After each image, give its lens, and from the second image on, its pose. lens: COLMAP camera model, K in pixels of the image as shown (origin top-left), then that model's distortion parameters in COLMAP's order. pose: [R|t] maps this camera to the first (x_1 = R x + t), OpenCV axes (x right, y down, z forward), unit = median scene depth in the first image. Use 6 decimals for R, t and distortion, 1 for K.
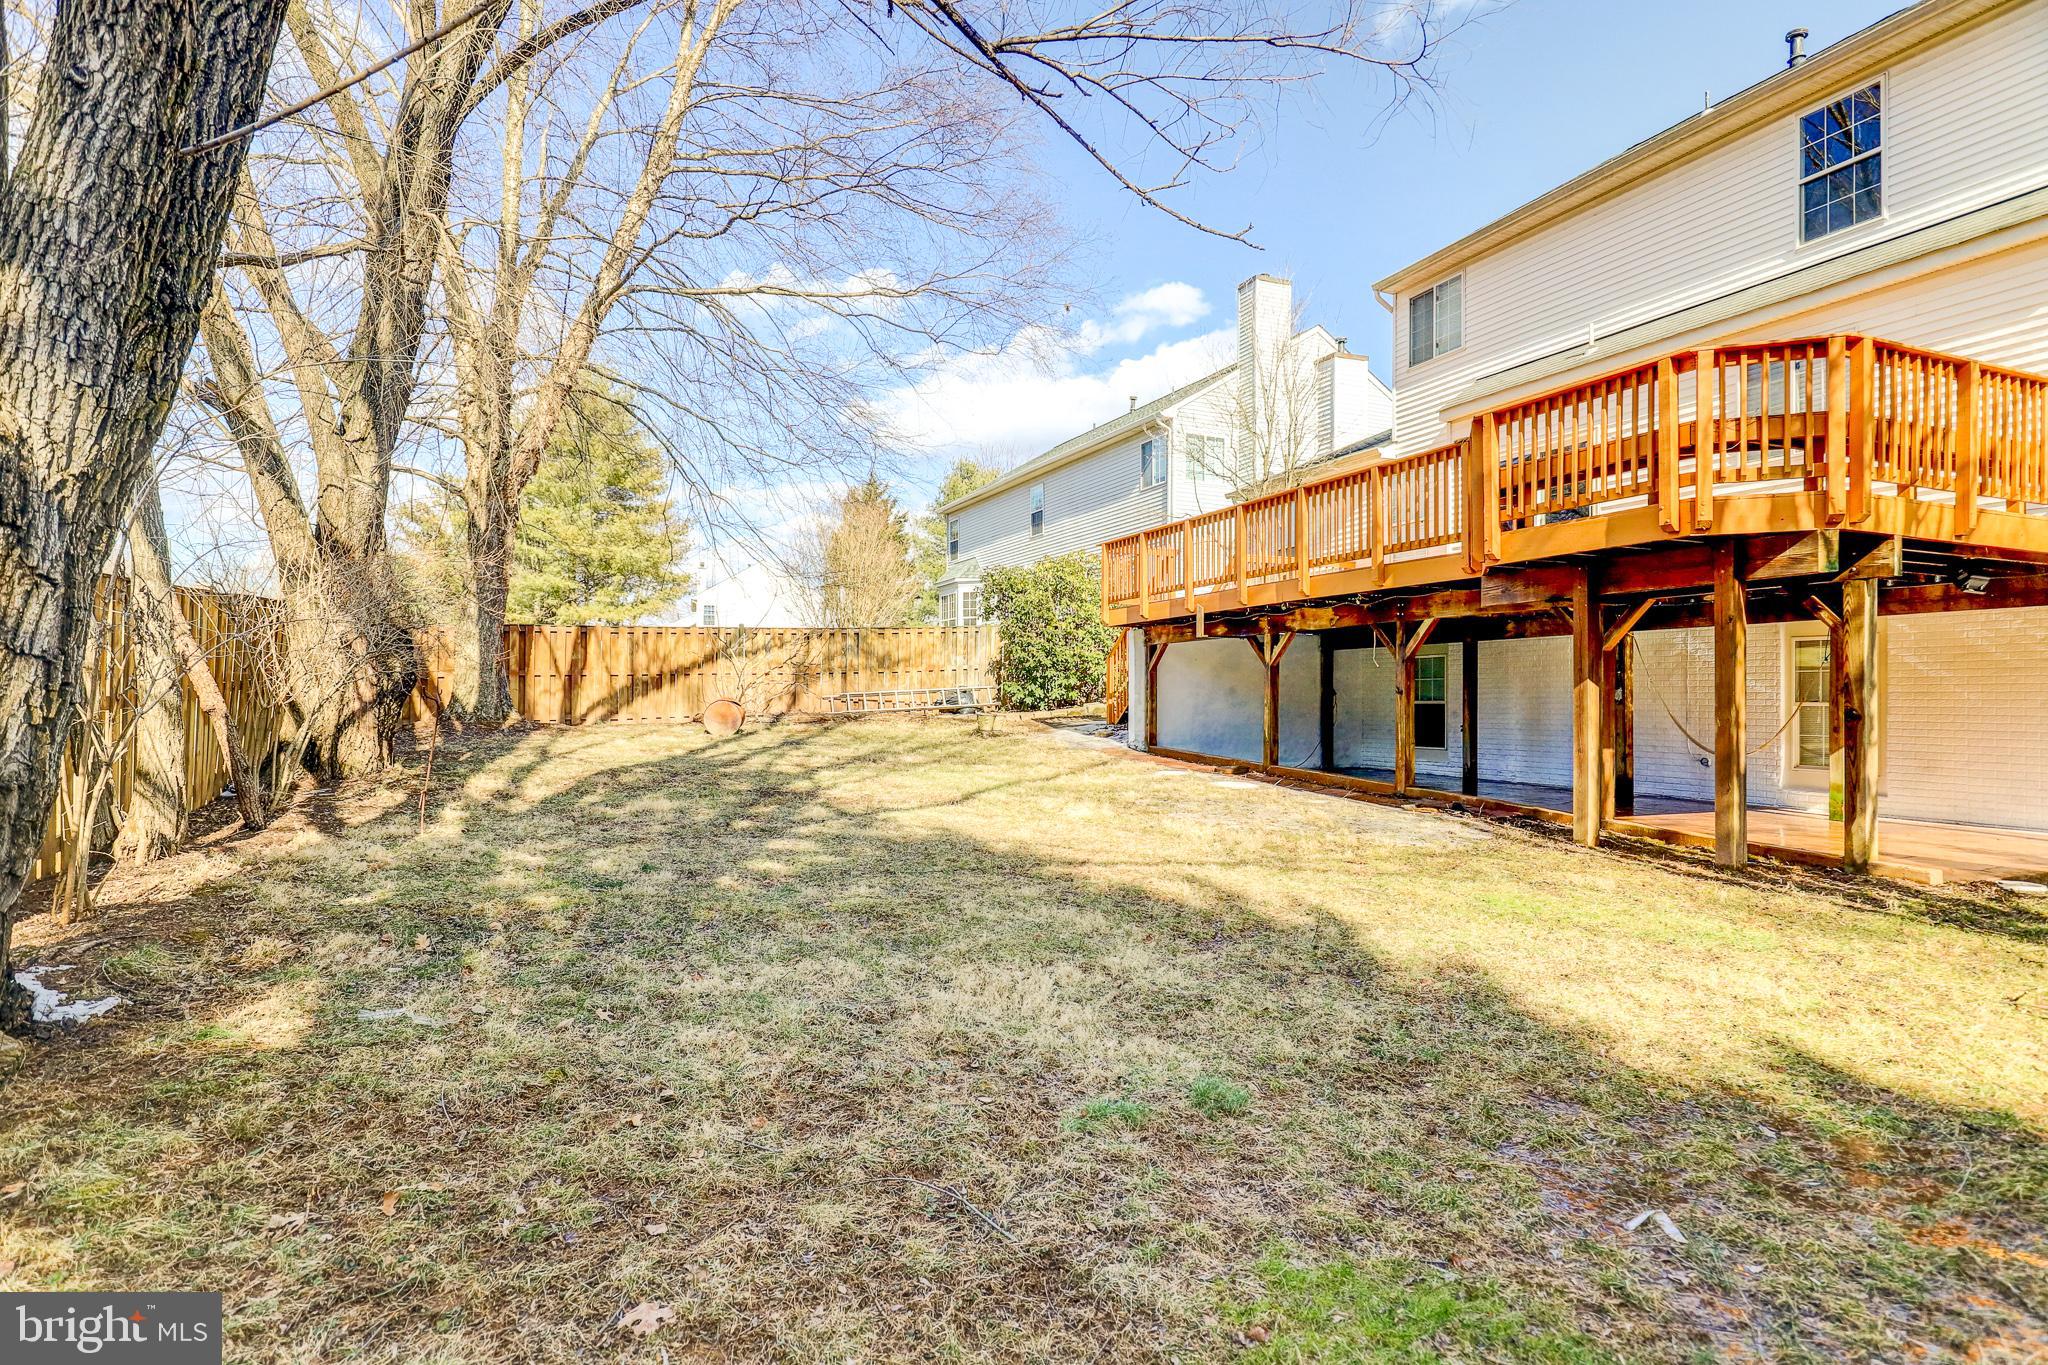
lens RADIAL K [[1157.7, 0, 969.9], [0, 1157.7, 710.0], [0, 0, 1]] dist [0.000079, -0.000155]
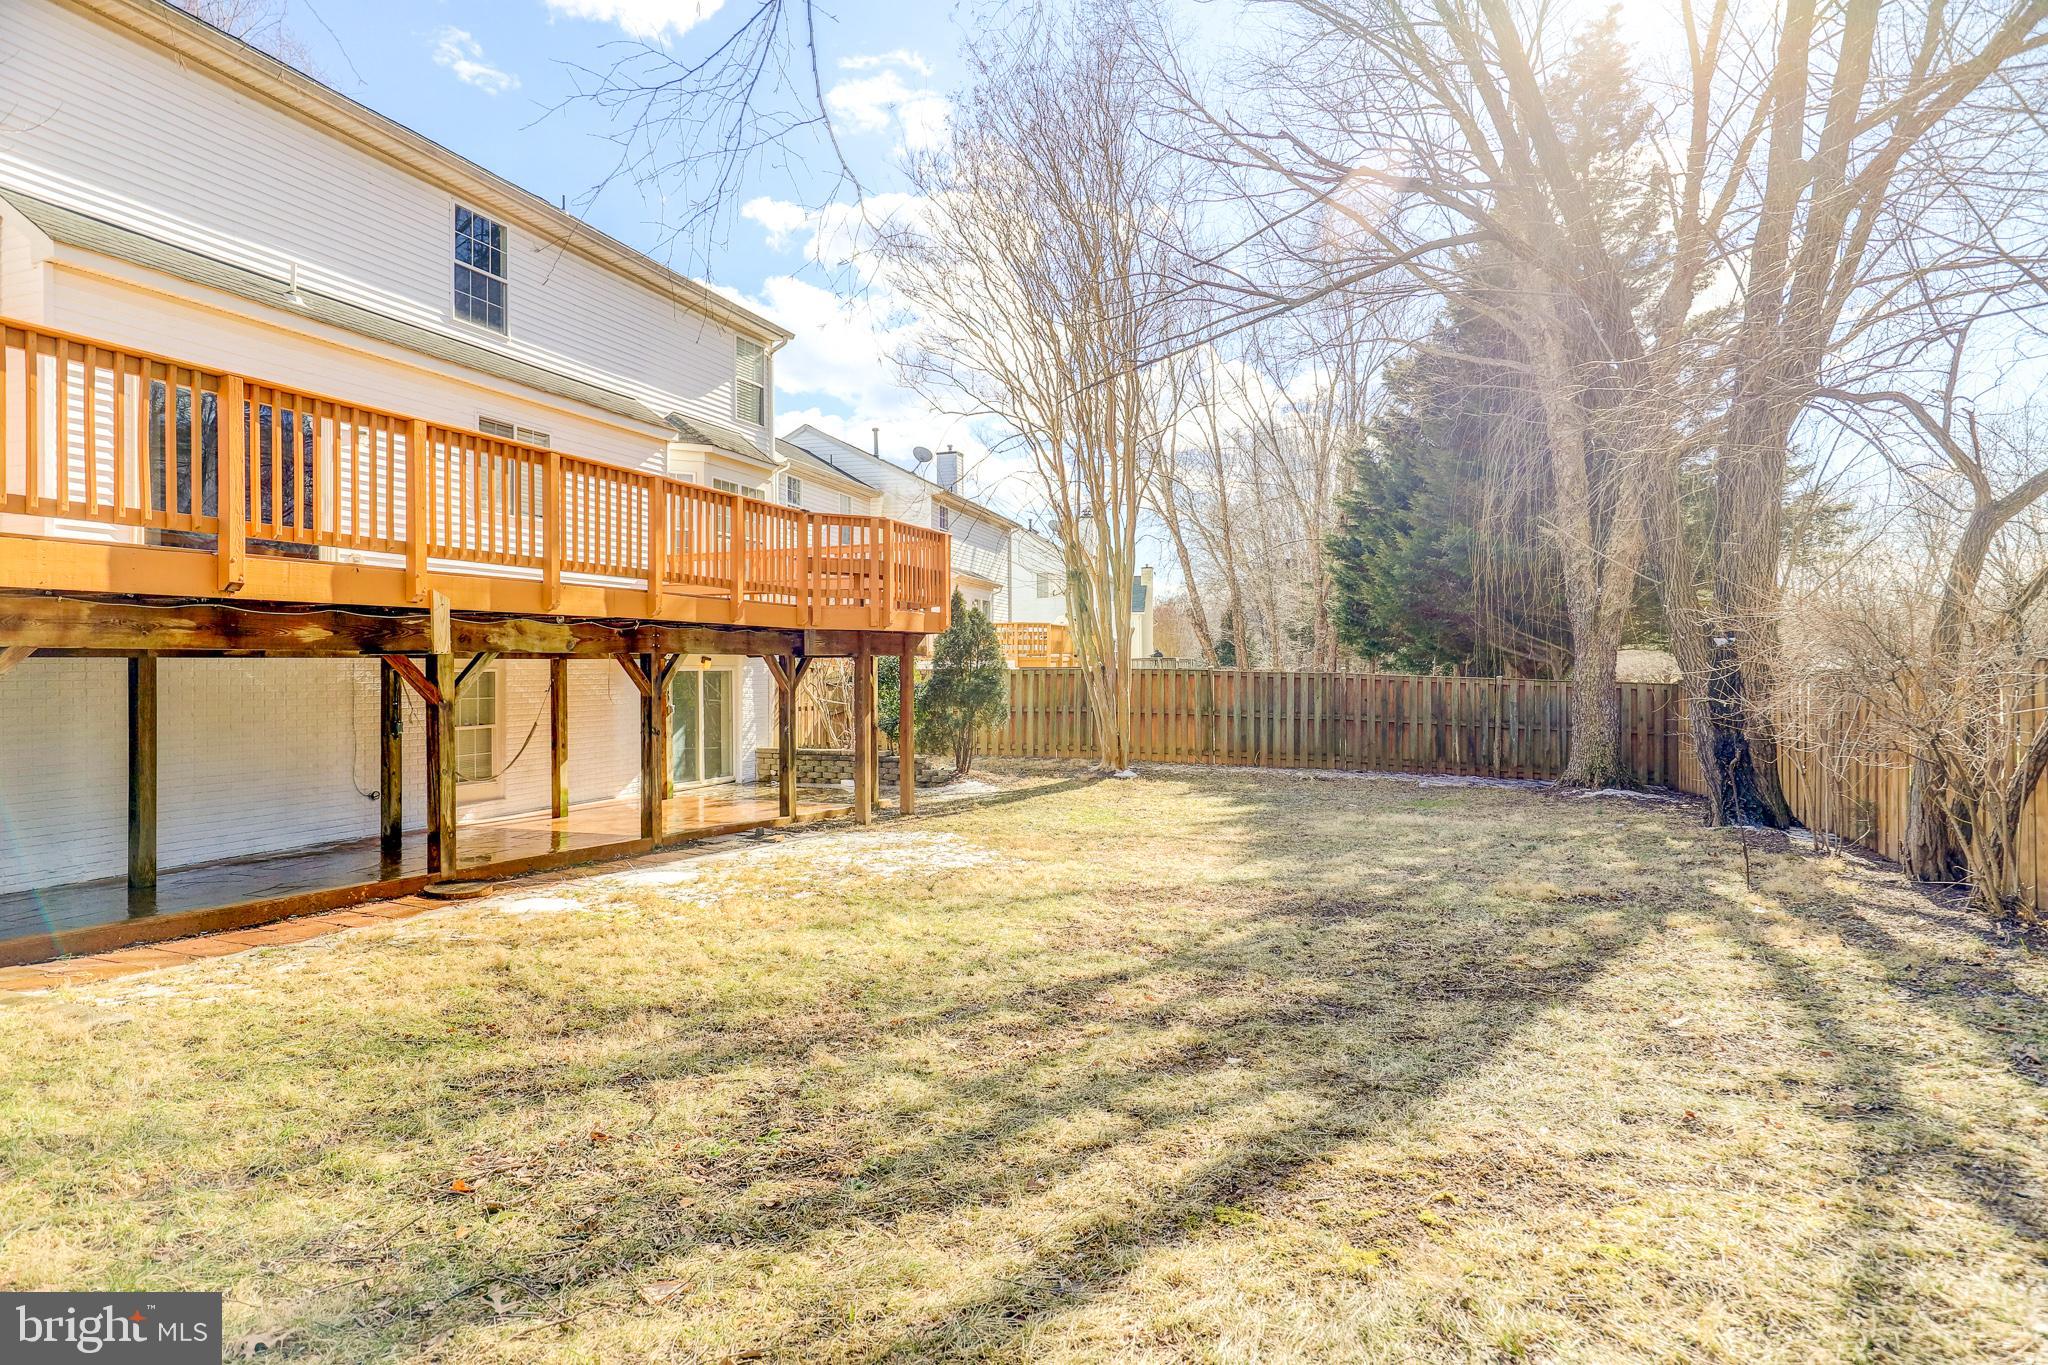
lens RADIAL K [[1141.7, 0, 1024.8], [0, 1141.7, 657.3], [0, 0, 1]] dist [-0.003728, -0.000030]
pose [[-0.761371, 0.002893, 0.648310, -0.374550], [0.004125, 0.999991, 0.000382, -0.066861], [-0.648303, 0.002965, -0.761377, 1.353223]]
